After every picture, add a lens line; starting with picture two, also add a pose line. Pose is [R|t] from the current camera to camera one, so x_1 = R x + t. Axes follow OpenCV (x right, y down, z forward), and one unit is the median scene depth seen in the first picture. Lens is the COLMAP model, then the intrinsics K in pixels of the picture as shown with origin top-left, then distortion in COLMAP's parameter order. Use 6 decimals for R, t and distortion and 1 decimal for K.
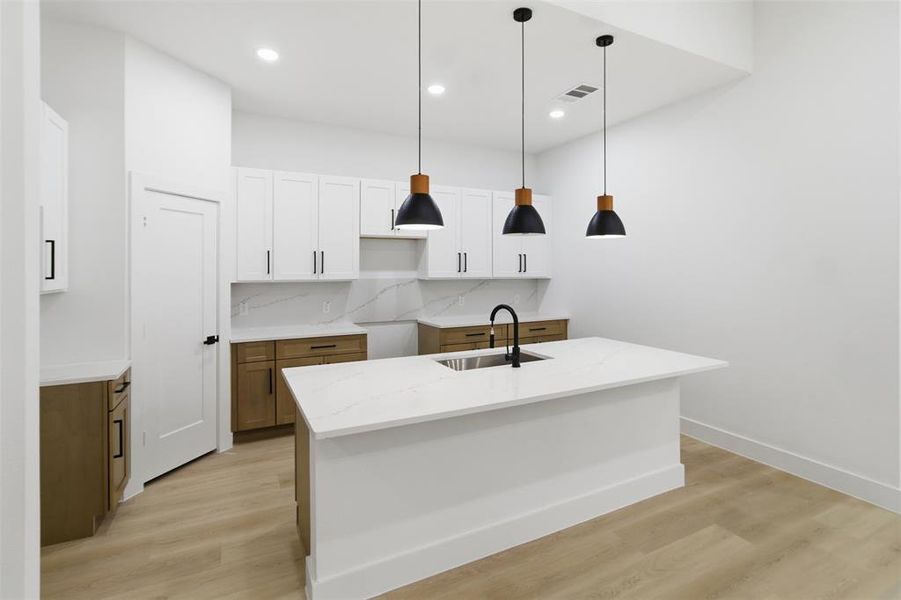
lens RADIAL K [[439.3, 0, 447.5], [0, 439.3, 265.5], [0, 0, 1]] dist [0.014669, 0.000092]
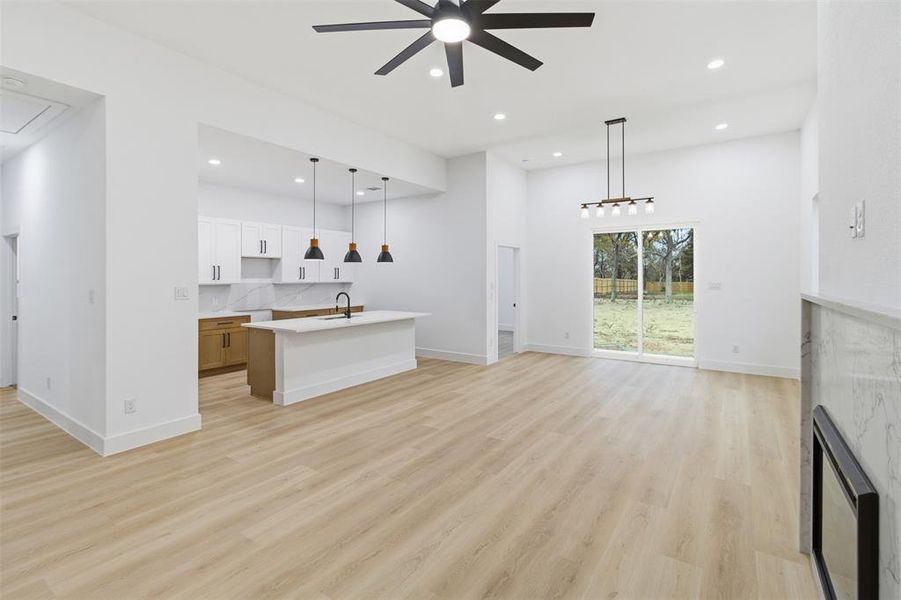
lens RADIAL K [[424.3, 0, 451.1], [0, 424.3, 276.4], [0, 0, 1]] dist [-0.006692, 0.000693]
pose [[0.875157, 0.000837, 0.483837, -0.322446], [-0.004406, 0.999971, 0.006240, -0.008246], [-0.483818, -0.007592, 0.875136, -0.864706]]
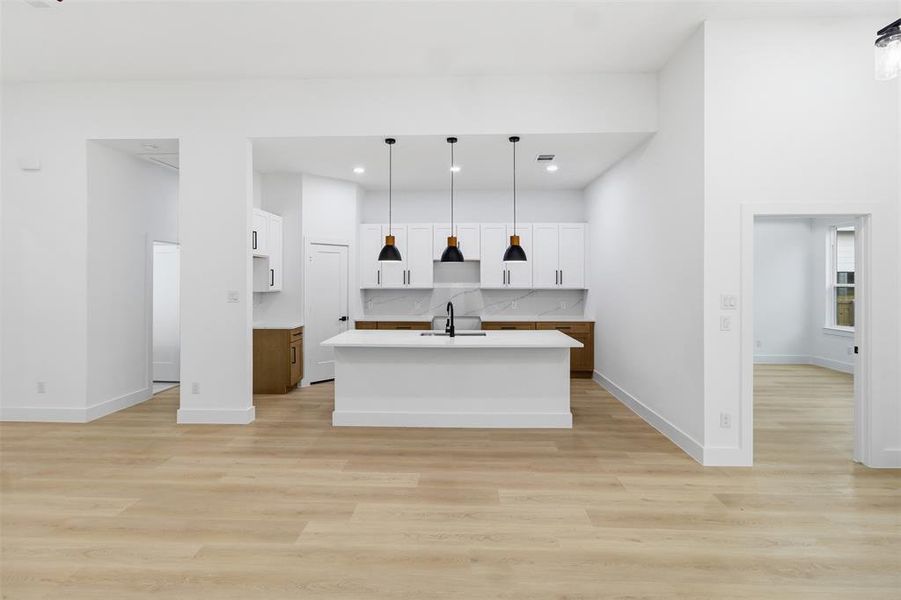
lens RADIAL K [[420.2, 0, 452.0], [0, 420.2, 279.5], [0, 0, 1]] dist [-0.003580, 0.001774]
pose [[0.876032, 0.000709, -0.482252, 0.687521], [0.001957, 0.999985, 0.005026, -0.007103], [0.482248, -0.005347, 0.876018, -0.337408]]
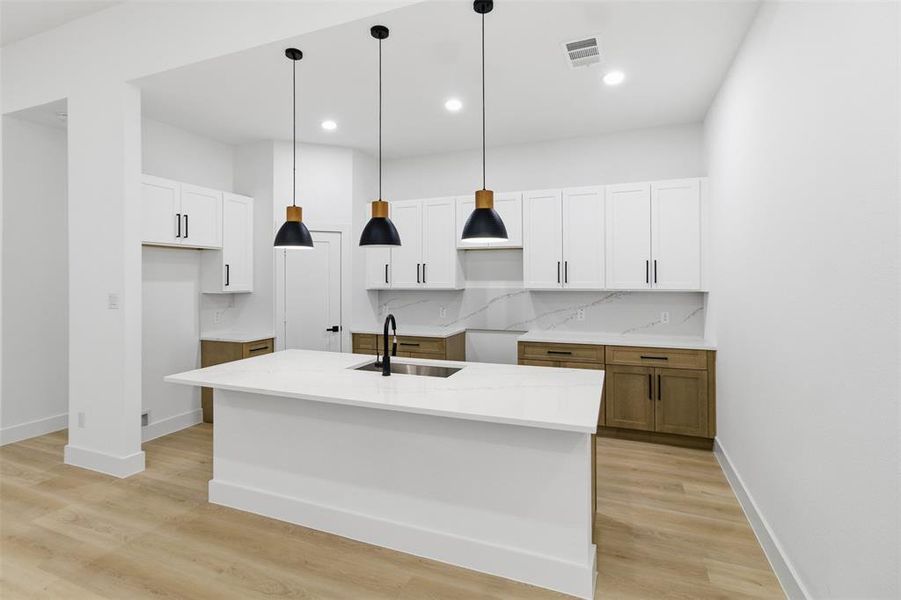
lens RADIAL K [[432.2, 0, 453.6], [0, 432.2, 276.9], [0, 0, 1]] dist [-0.001994, 0.000401]
pose [[0.659447, -0.005168, -0.751734, 0.715463], [0.009240, 0.999957, 0.001231, 0.000532], [0.751695, -0.007758, 0.659466, 0.327514]]
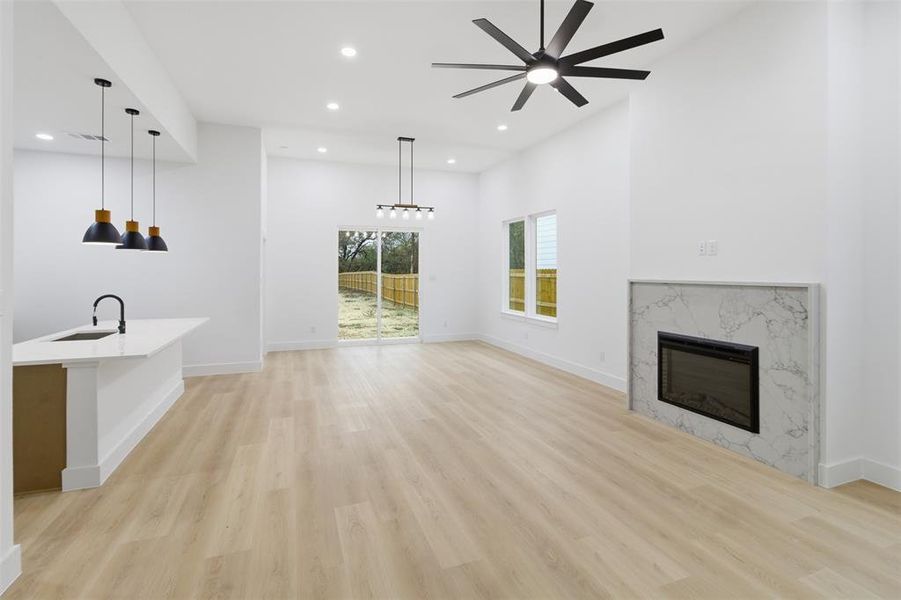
lens RADIAL K [[429.7, 0, 451.2], [0, 429.7, 271.2], [0, 0, 1]] dist [-0.001346, 0.001426]
pose [[0.111366, 0.001004, 0.993779, -0.850777], [-0.008242, 0.999966, -0.000087, -0.001002], [-0.993745, -0.008181, 0.111370, -0.215496]]
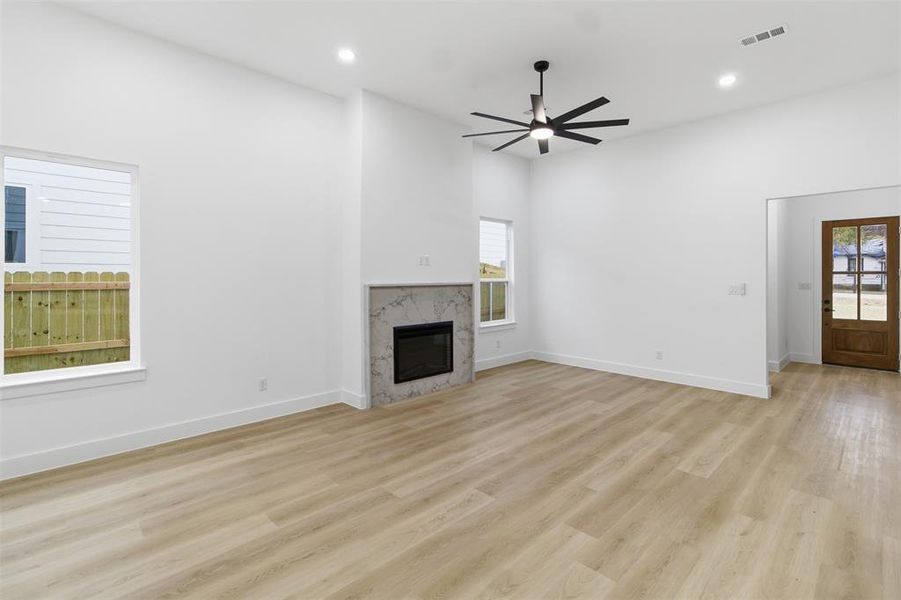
lens RADIAL K [[420.2, 0, 452.0], [0, 420.2, 279.5], [0, 0, 1]] dist [-0.003580, 0.001774]
pose [[-0.953770, 0.002364, -0.300528, 0.546363], [0.002562, 0.999997, -0.000265, 0.004183], [0.300527, -0.001023, -0.953773, 0.678270]]
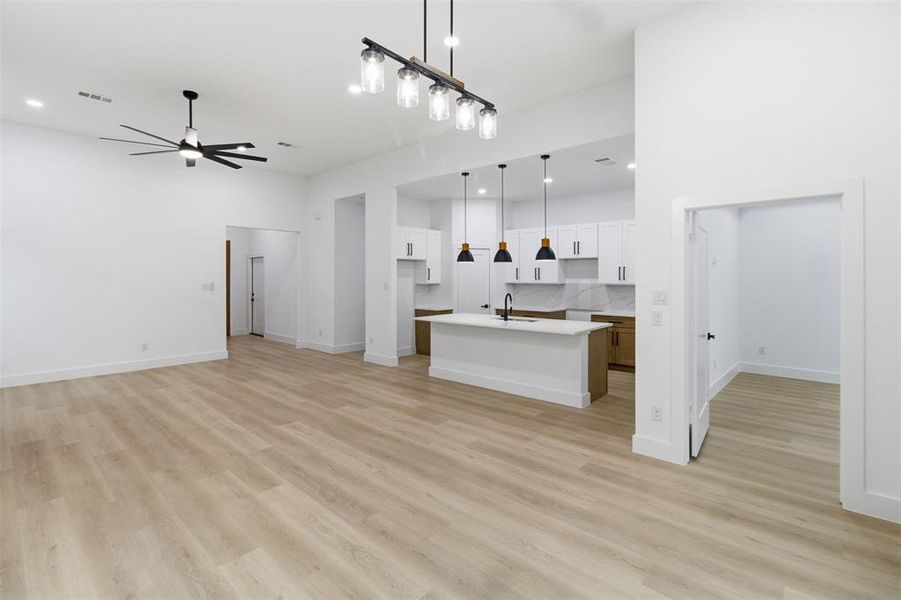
lens RADIAL K [[424.3, 0, 451.1], [0, 424.3, 276.4], [0, 0, 1]] dist [-0.006692, 0.000693]
pose [[0.352030, 0.001120, -0.935988, 1.471410], [0.006083, 0.999975, 0.003485, -0.005020], [0.935969, -0.006920, 0.352014, -0.011244]]
